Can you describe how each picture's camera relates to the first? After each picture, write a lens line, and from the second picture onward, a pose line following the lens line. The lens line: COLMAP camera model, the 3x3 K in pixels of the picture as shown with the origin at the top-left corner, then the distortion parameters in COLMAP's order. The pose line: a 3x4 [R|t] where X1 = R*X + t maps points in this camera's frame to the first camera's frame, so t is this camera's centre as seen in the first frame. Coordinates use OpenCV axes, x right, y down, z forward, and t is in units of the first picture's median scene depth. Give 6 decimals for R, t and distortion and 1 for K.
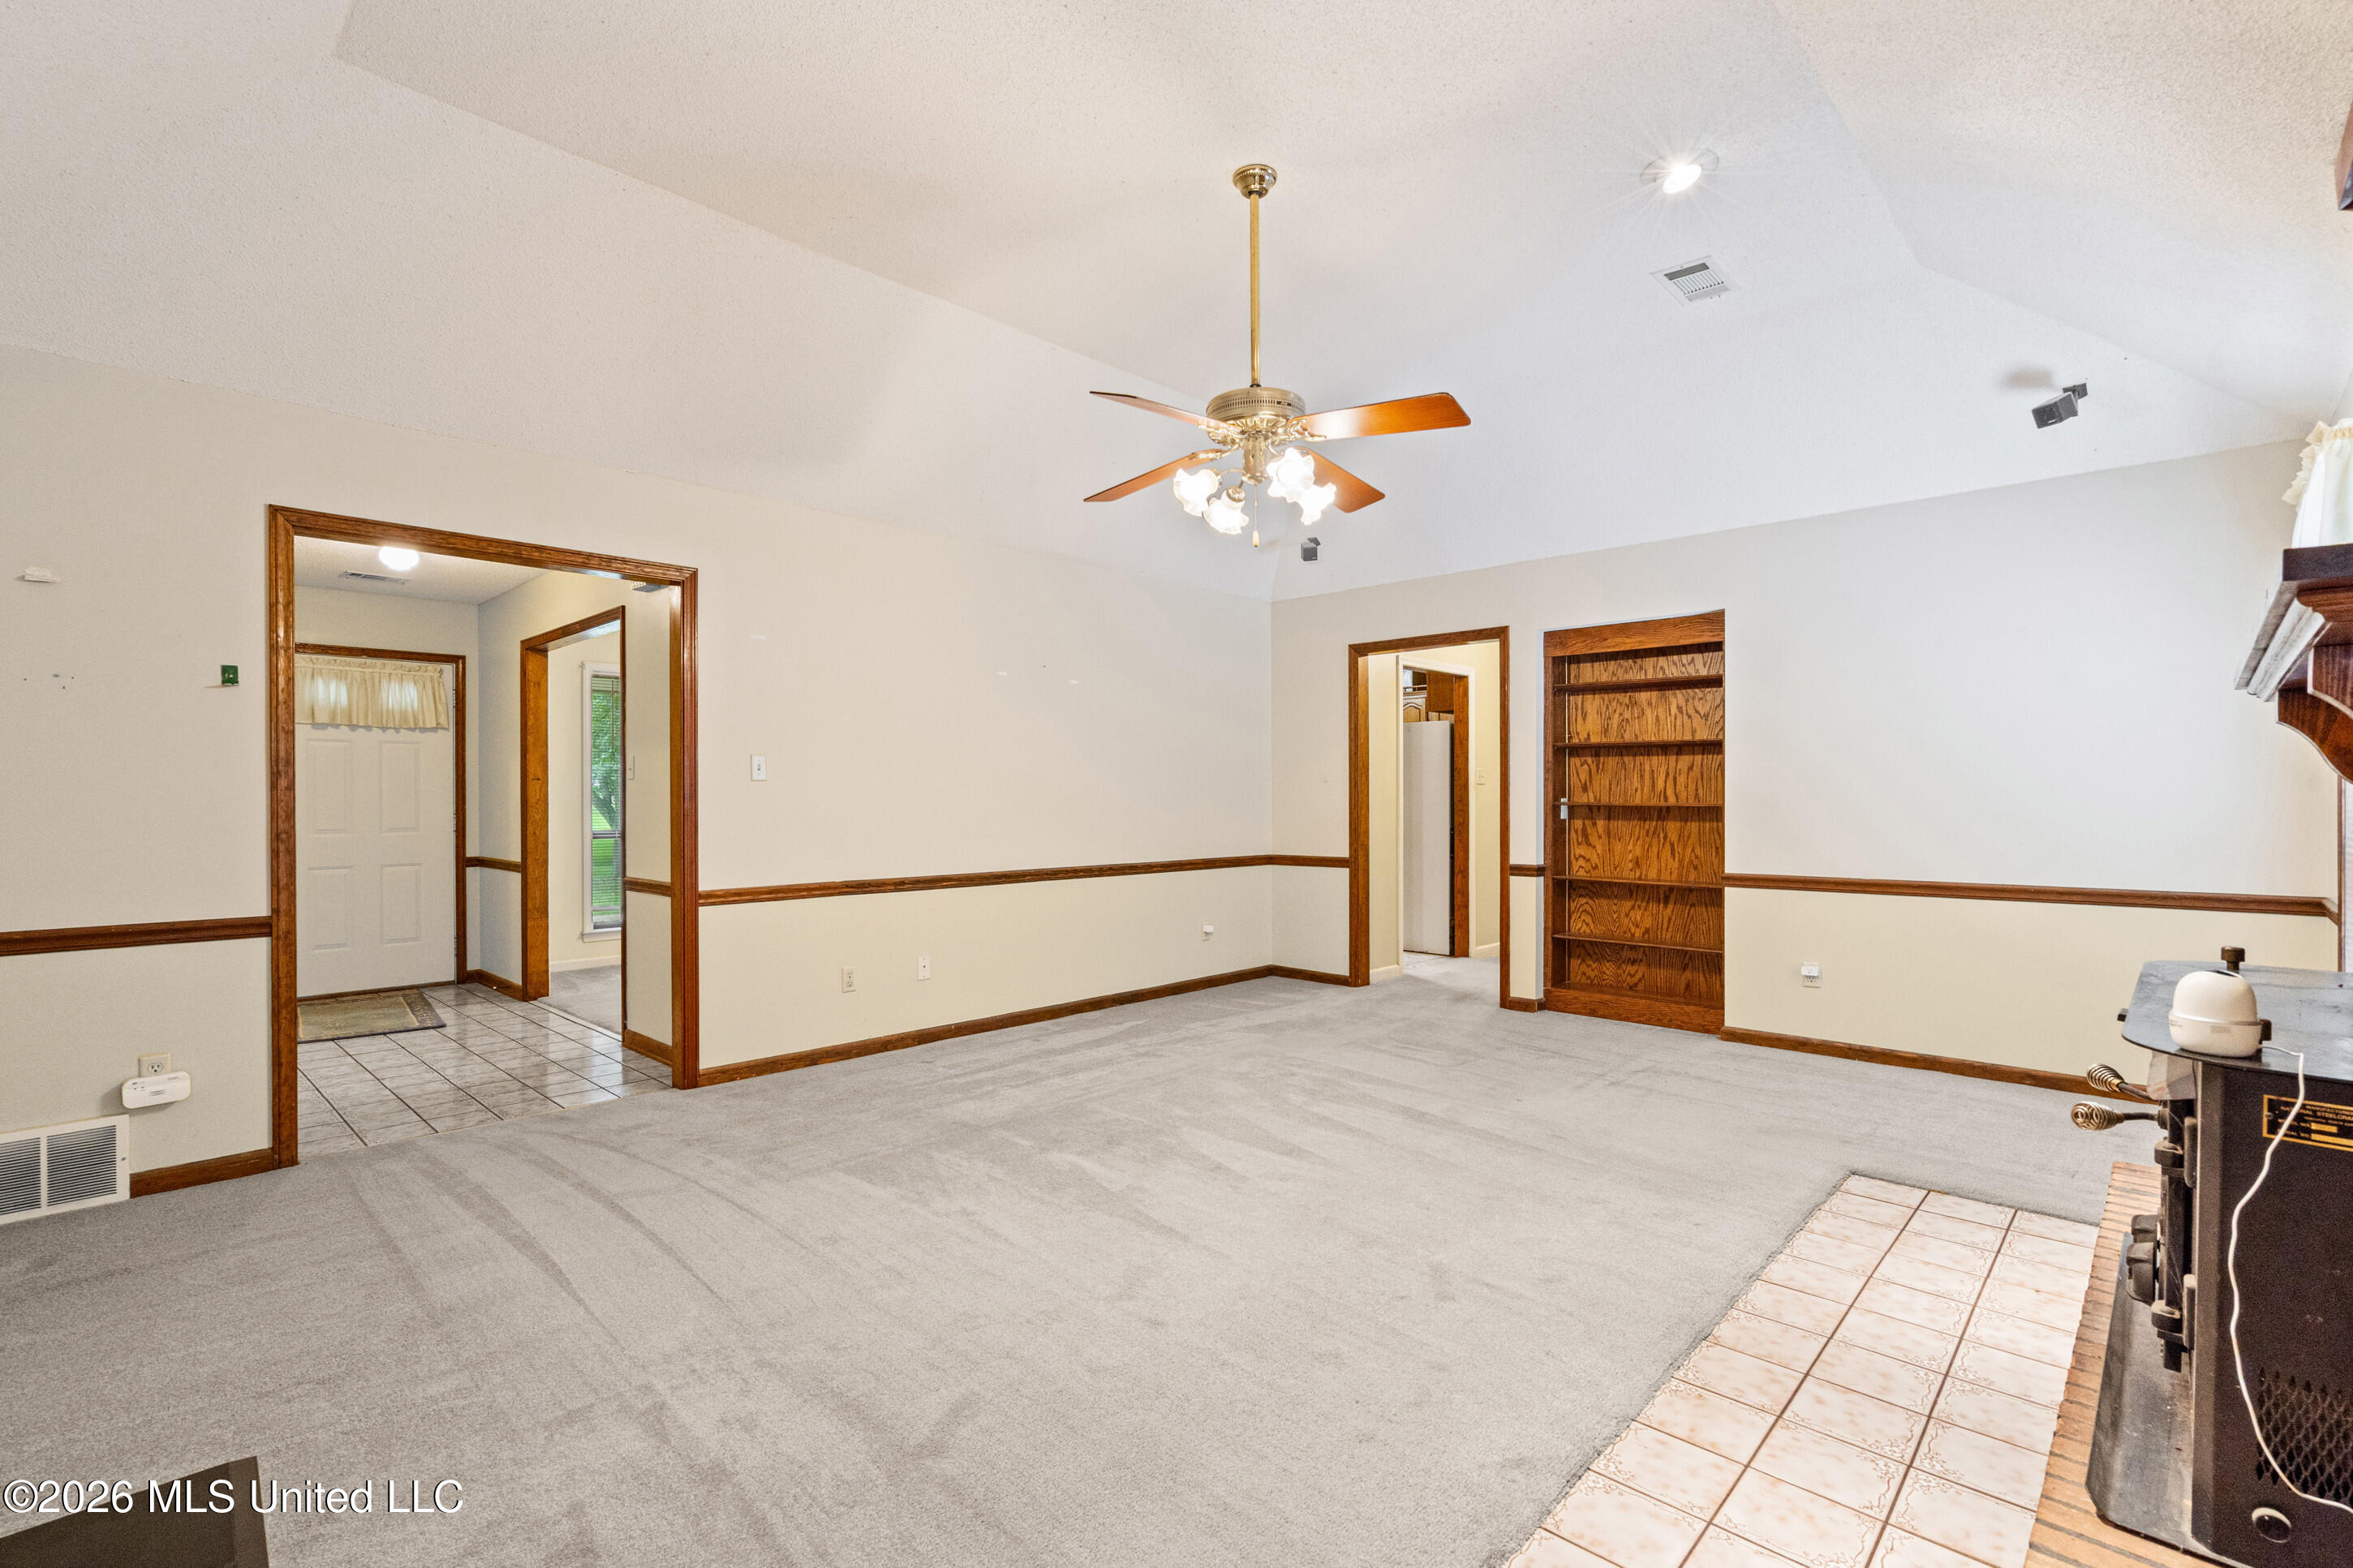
lens RADIAL K [[1060.8, 0, 1173.6], [0, 1060.8, 799.2], [0, 0, 1]] dist [-0.002131, 0.000151]
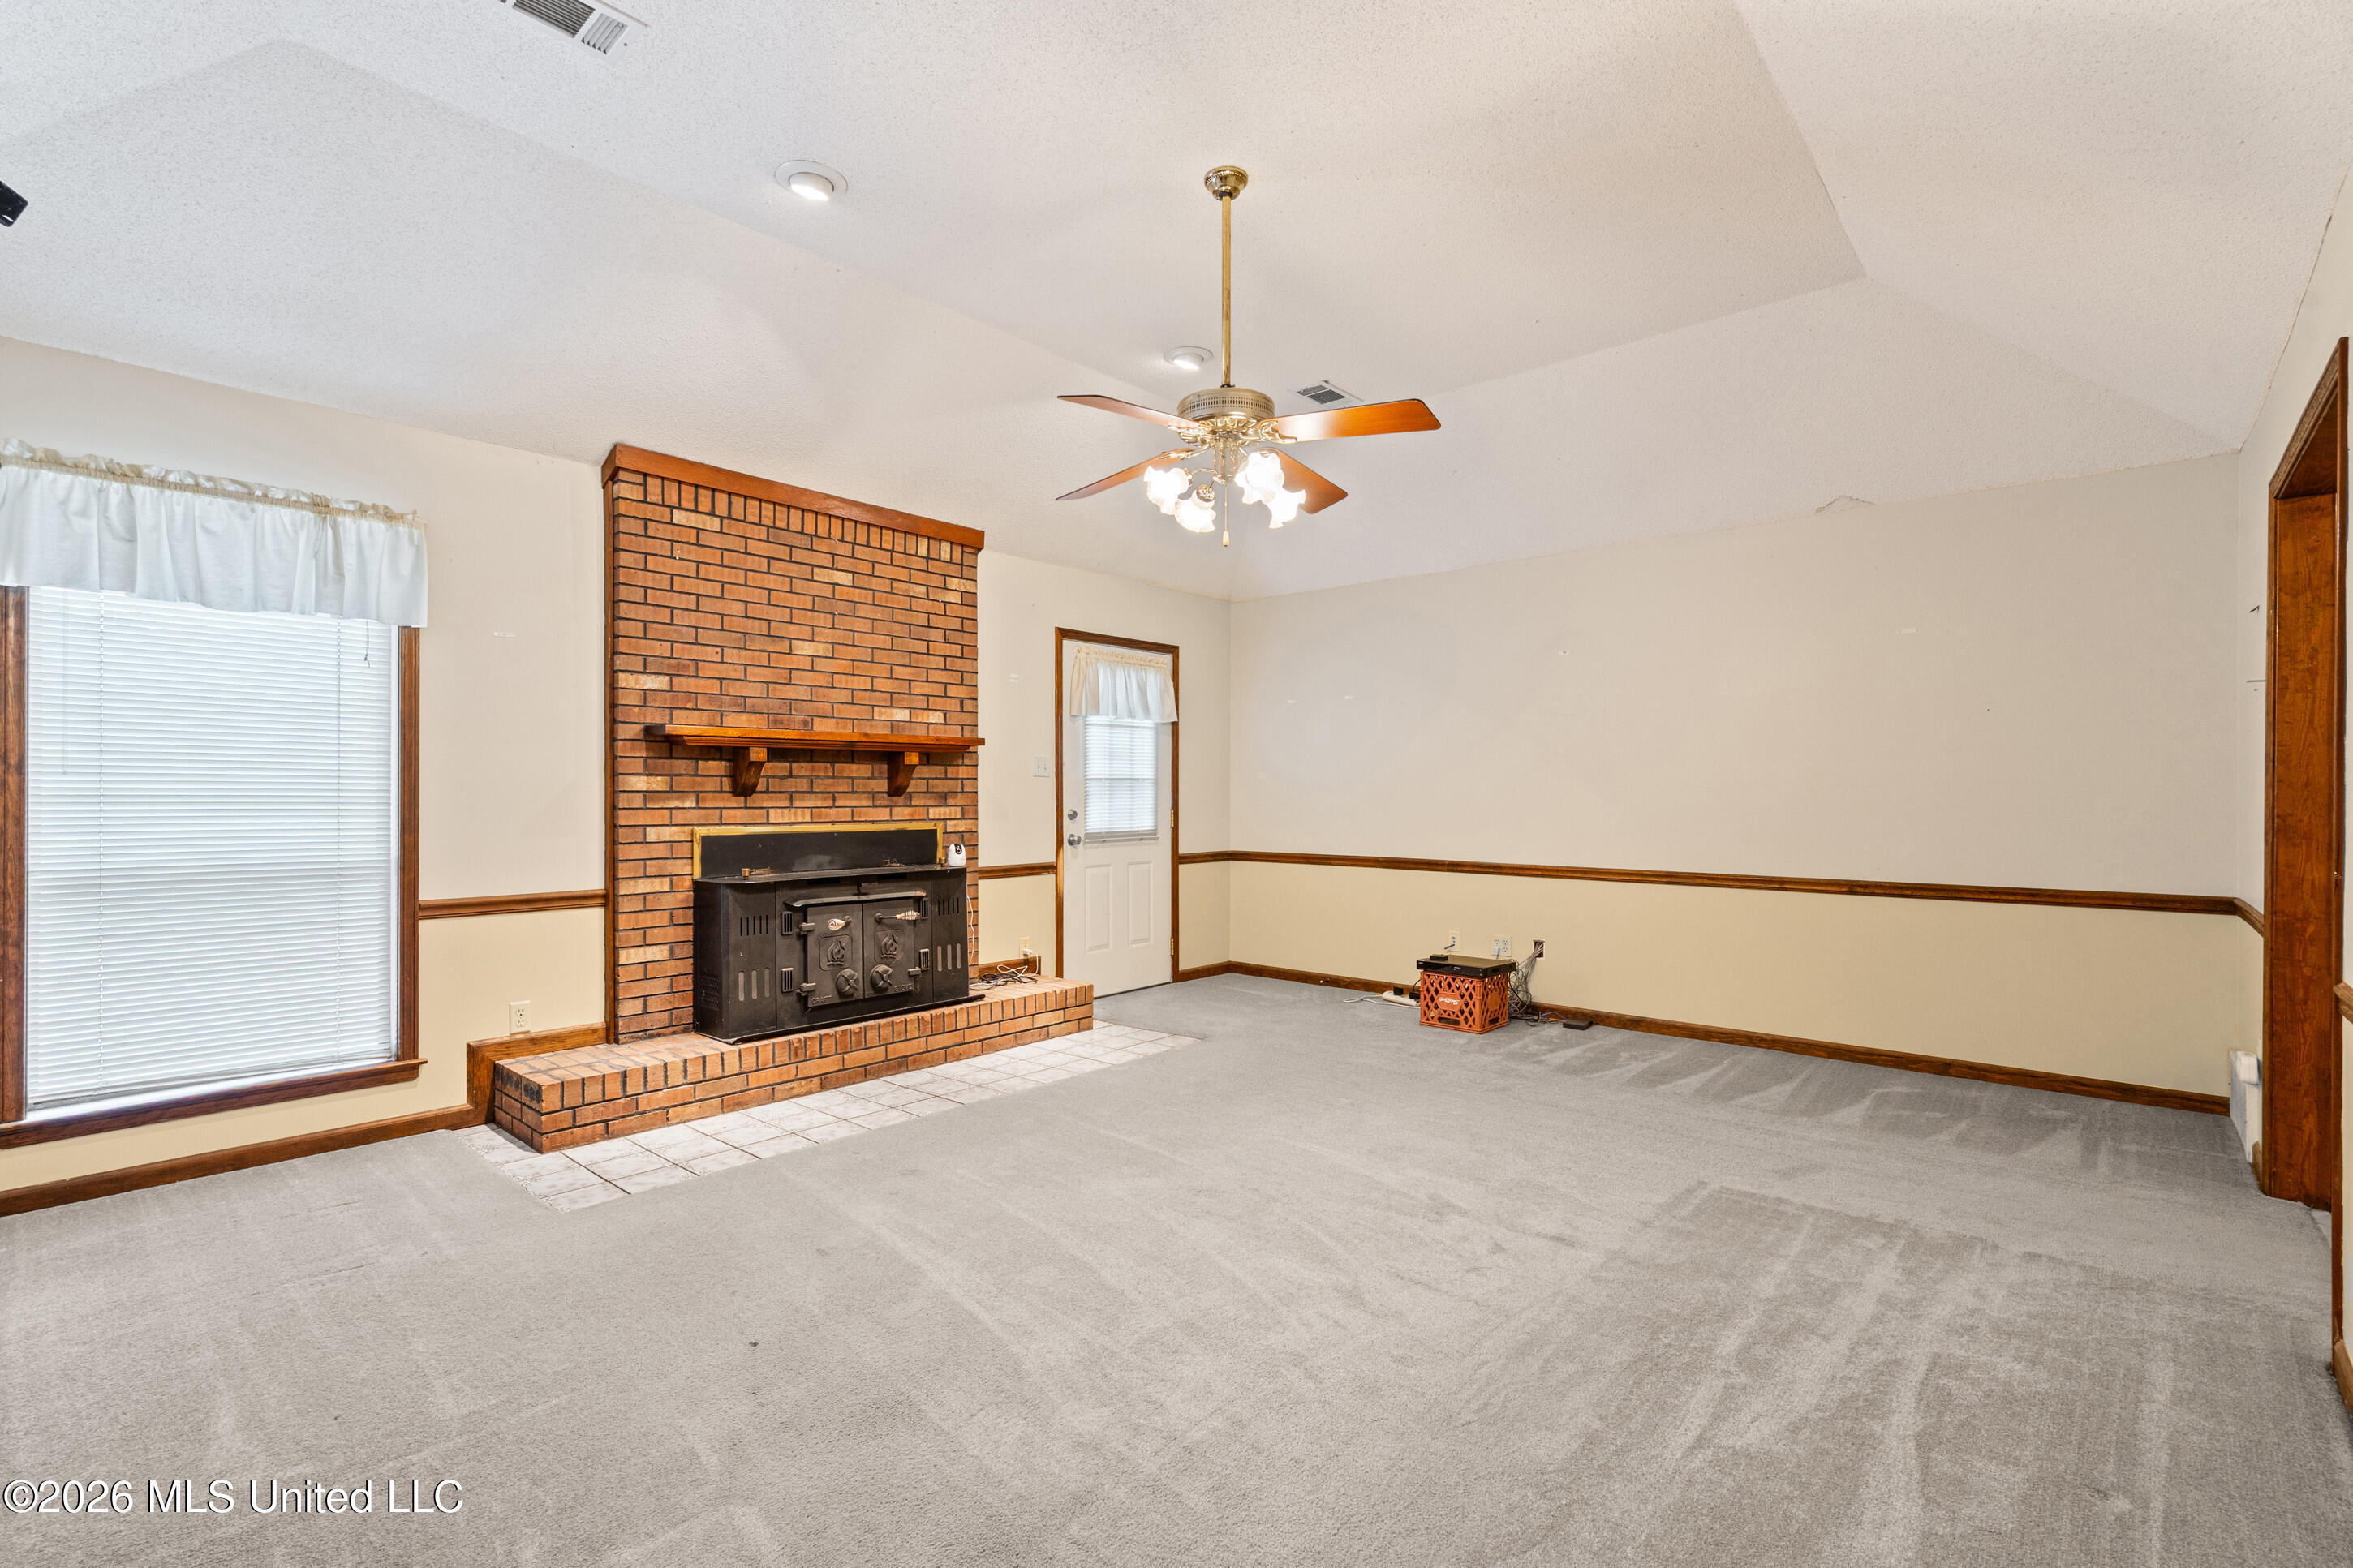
lens RADIAL K [[1060.8, 0, 1173.6], [0, 1060.8, 799.2], [0, 0, 1]] dist [-0.002131, 0.000151]
pose [[-0.999573, 0.003473, -0.029028, 0.086758], [0.003446, 0.999994, 0.000980, 0.000705], [0.029031, 0.000879, -0.999578, 1.139980]]
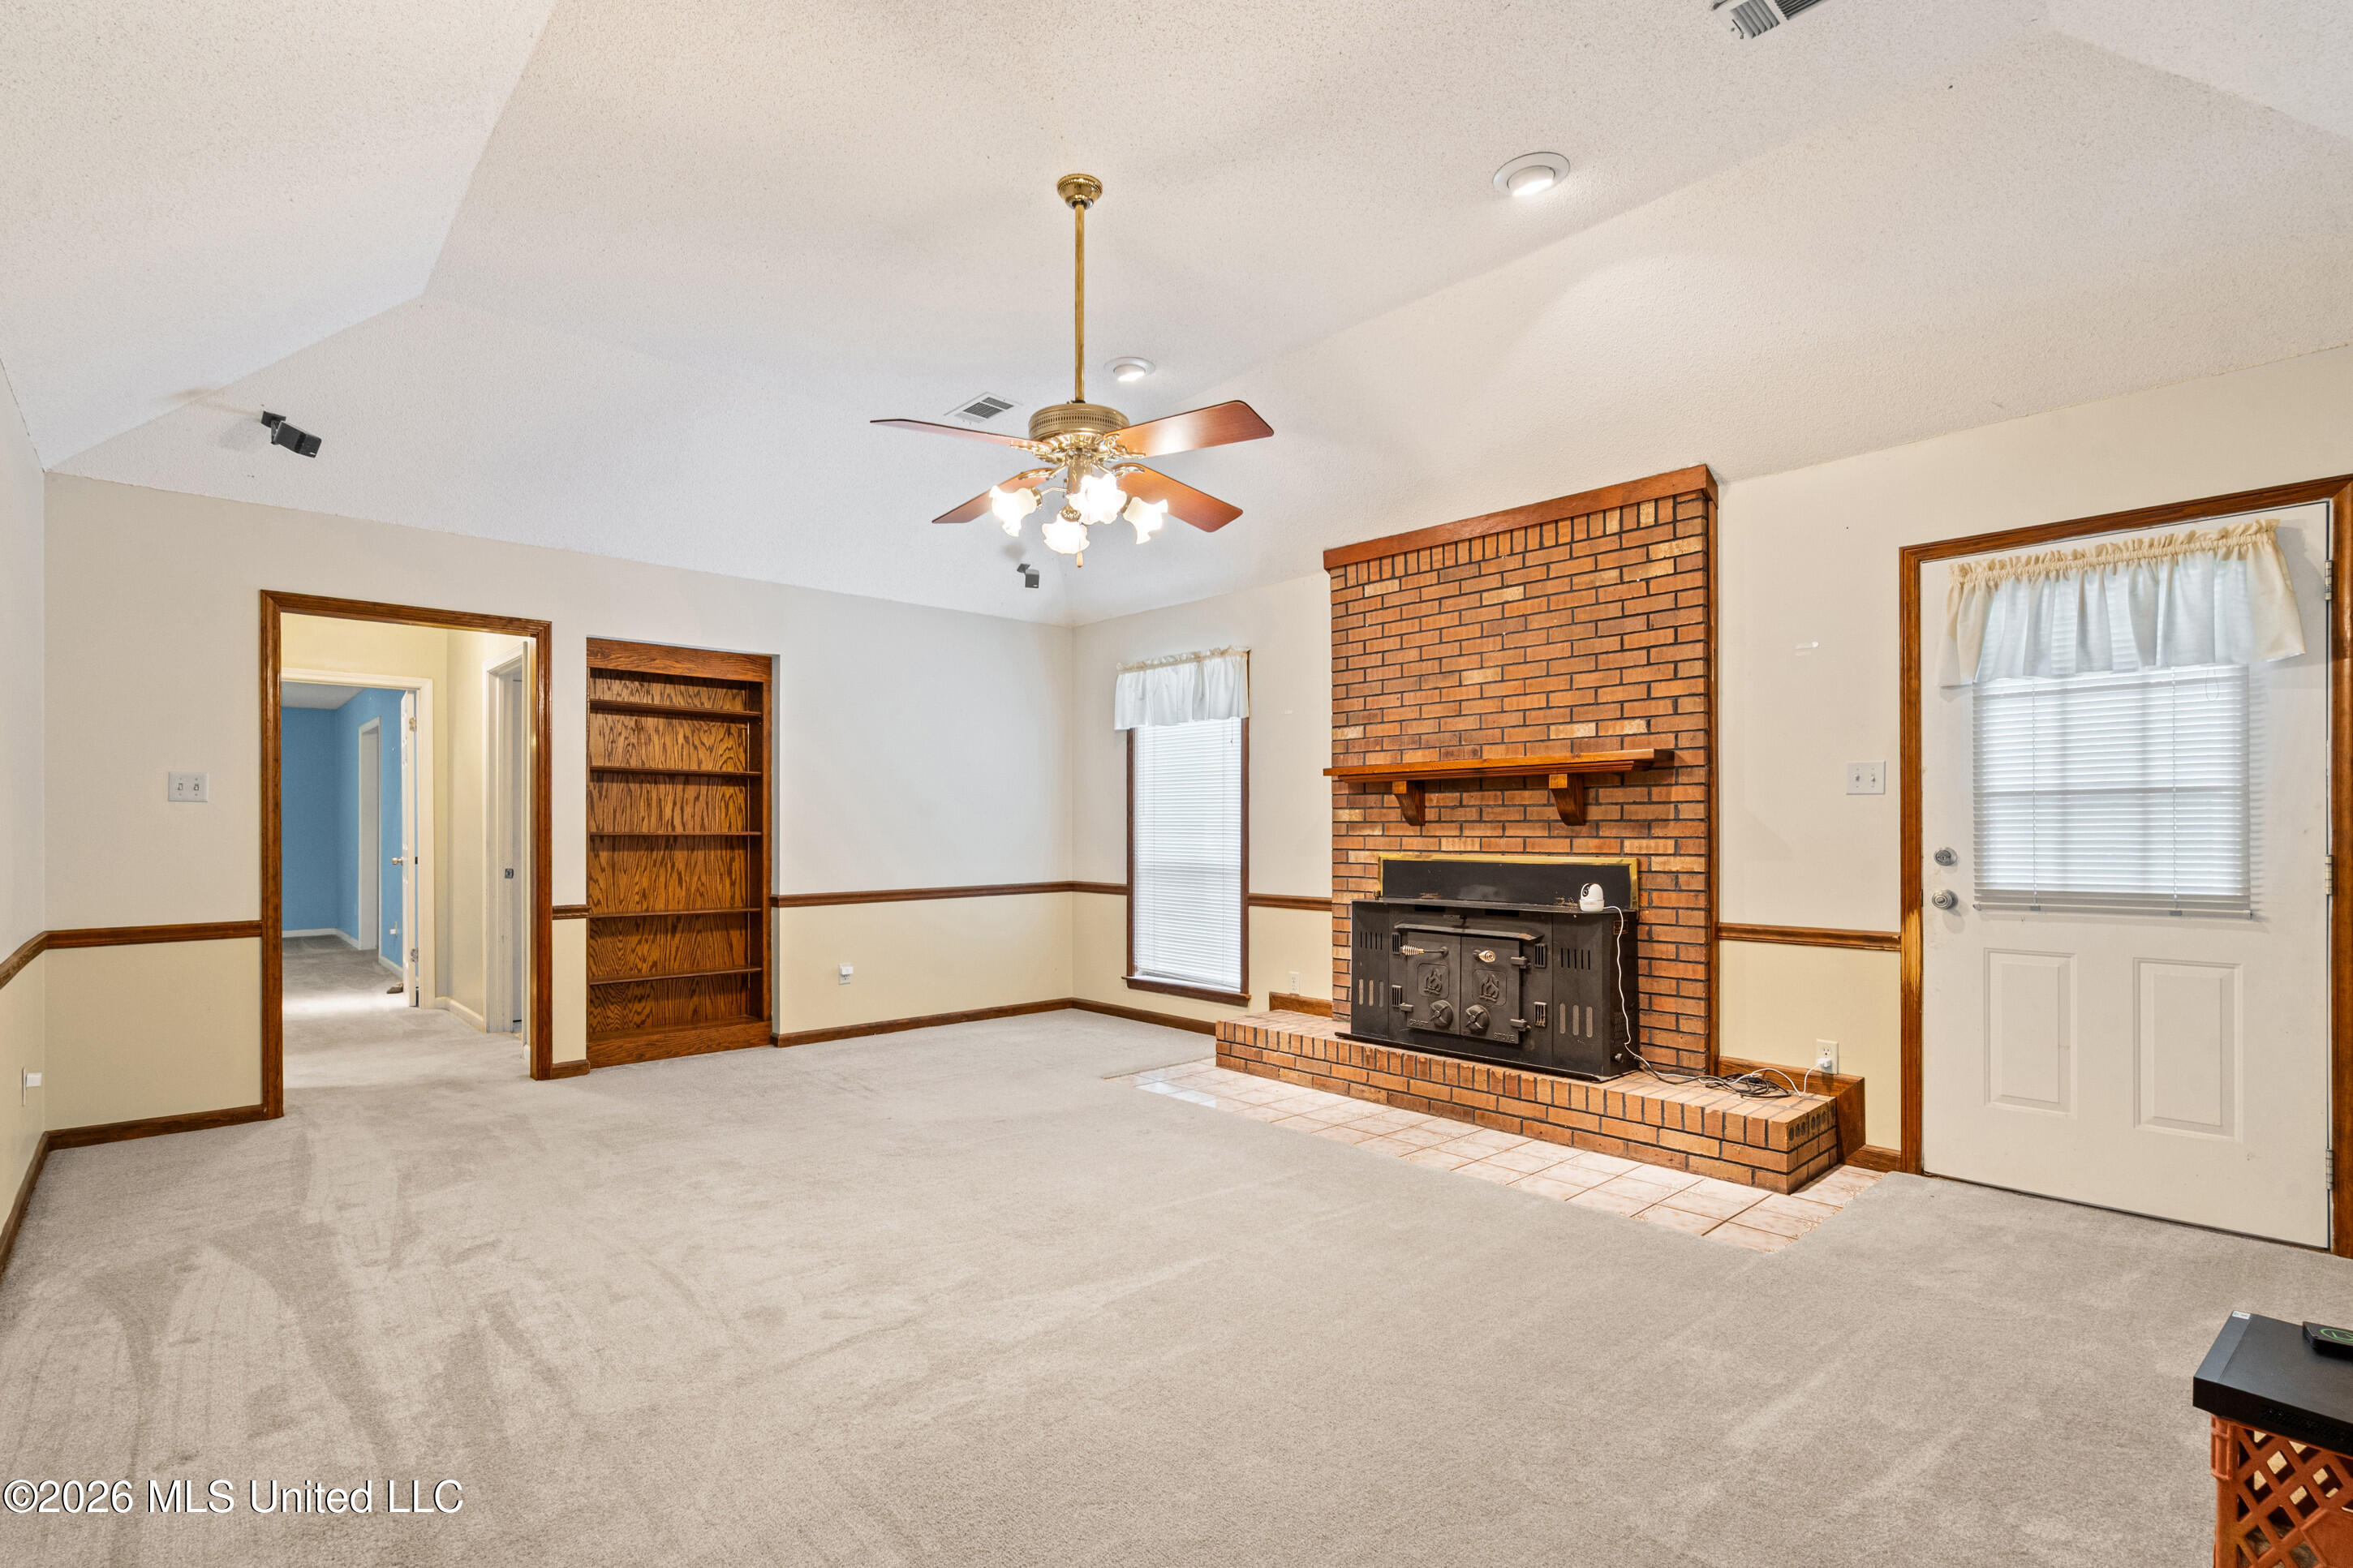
lens RADIAL K [[1095.9, 0, 1123.9], [0, 1095.9, 827.4], [0, 0, 1]] dist [-0.000659, 0.000101]
pose [[0.087163, 0.000070, 0.996194, -0.529221], [0.000791, 1.000000, -0.000140, -0.000378], [-0.996194, 0.000801, 0.087163, 0.496340]]
